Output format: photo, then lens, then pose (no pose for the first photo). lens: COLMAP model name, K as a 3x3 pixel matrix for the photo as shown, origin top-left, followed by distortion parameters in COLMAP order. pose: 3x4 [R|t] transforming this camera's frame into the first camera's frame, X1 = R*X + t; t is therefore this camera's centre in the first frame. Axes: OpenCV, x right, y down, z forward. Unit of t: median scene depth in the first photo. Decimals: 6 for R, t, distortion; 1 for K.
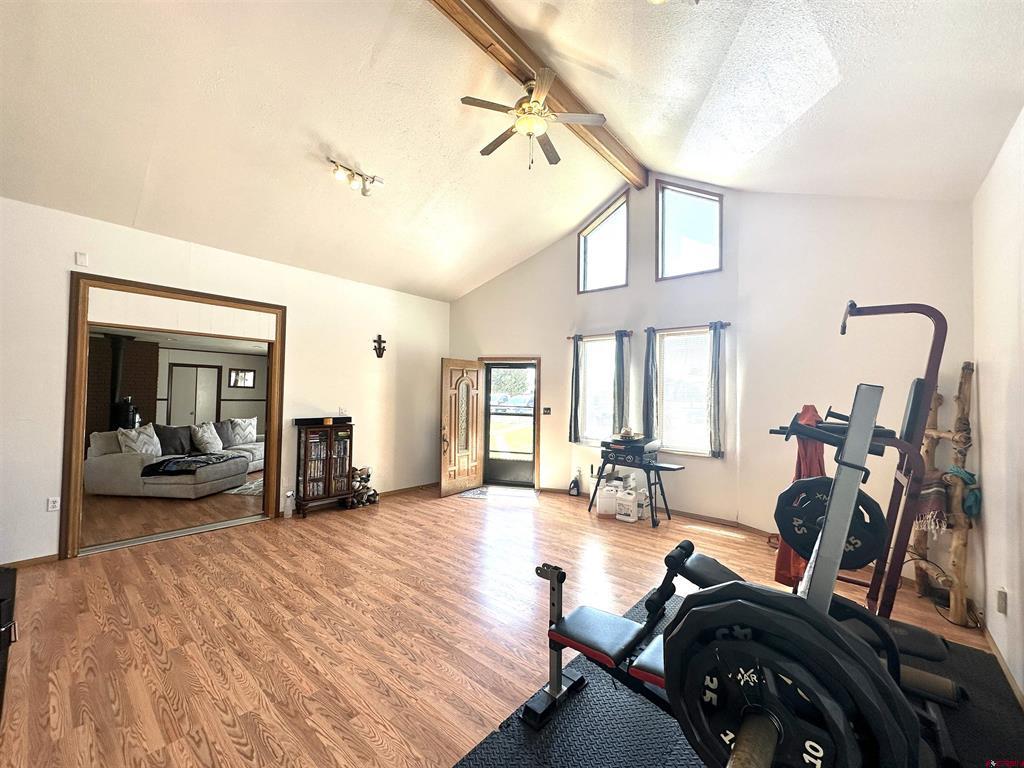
lens RADIAL K [[407.7, 0, 507.7], [0, 407.7, 383.1], [0, 0, 1]] dist [-0.003314, 0.001160]
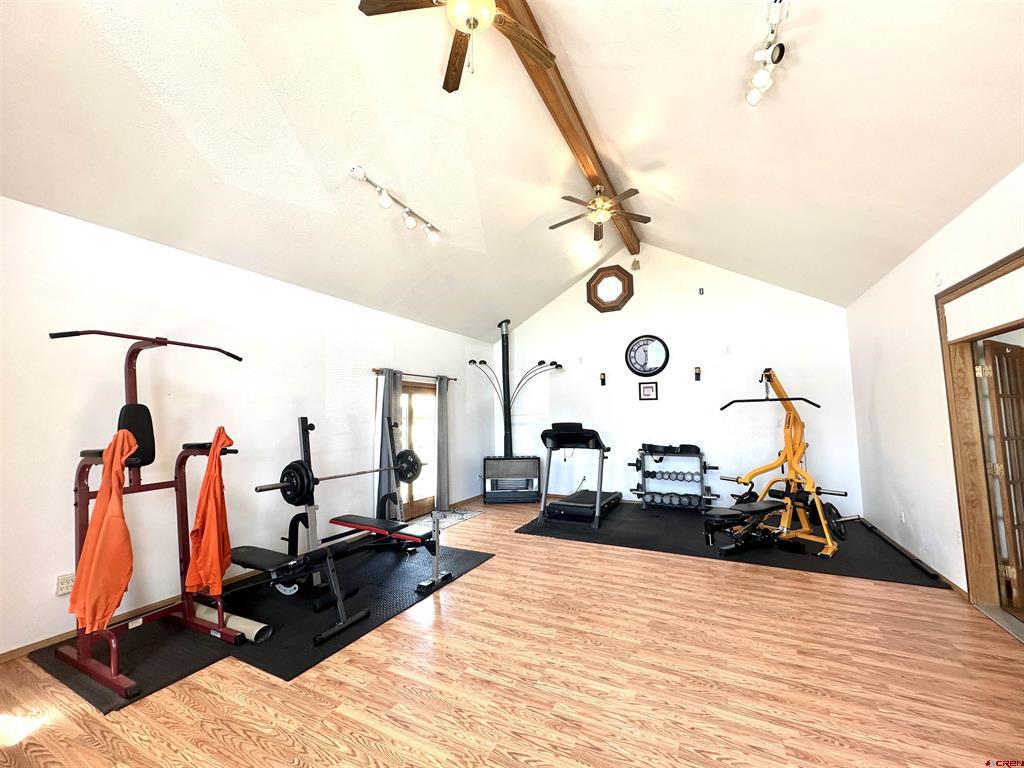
lens RADIAL K [[407.7, 0, 511.0], [0, 407.7, 375.6], [0, 0, 1]] dist [-0.003314, 0.001160]
pose [[-0.969661, -0.030778, -0.242510, 0.143874], [0.002540, 0.990721, -0.135890, 0.048107], [0.244442, -0.132384, -0.960585, 1.639323]]
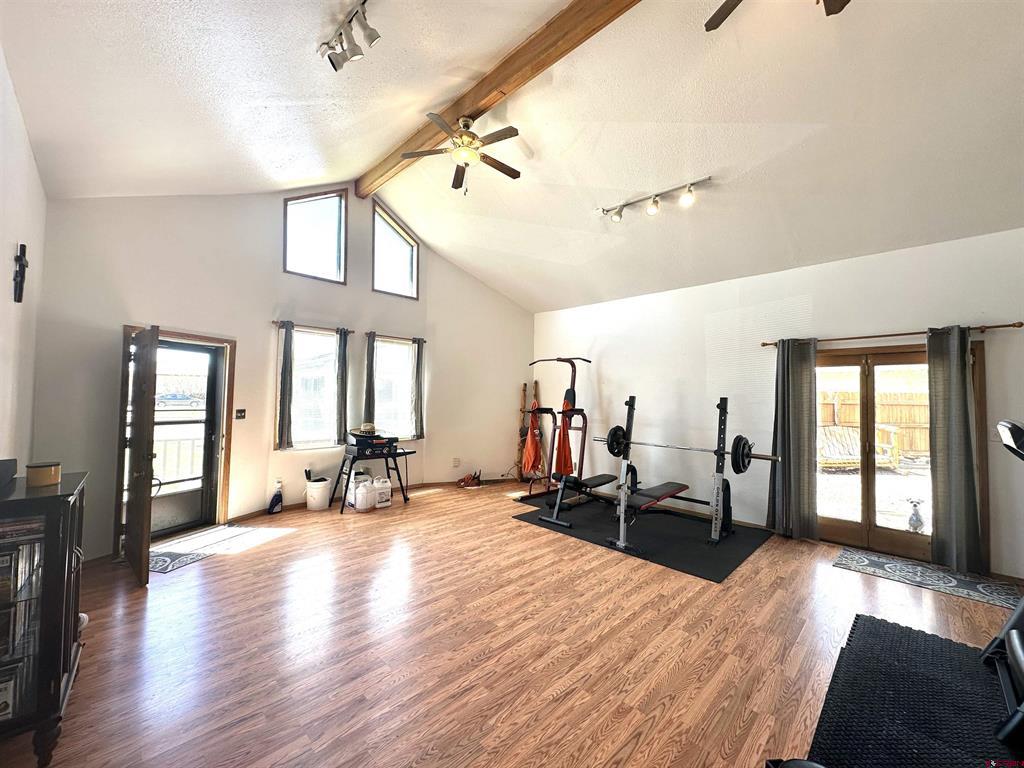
lens RADIAL K [[407.7, 0, 512.6], [0, 407.7, 387.9], [0, 0, 1]] dist [-0.003314, 0.001160]
pose [[0.066191, 0.002225, 0.997804, -1.077165], [-0.044112, 0.999026, 0.000698, -0.003035], [-0.996831, -0.044061, 0.066225, 0.793623]]
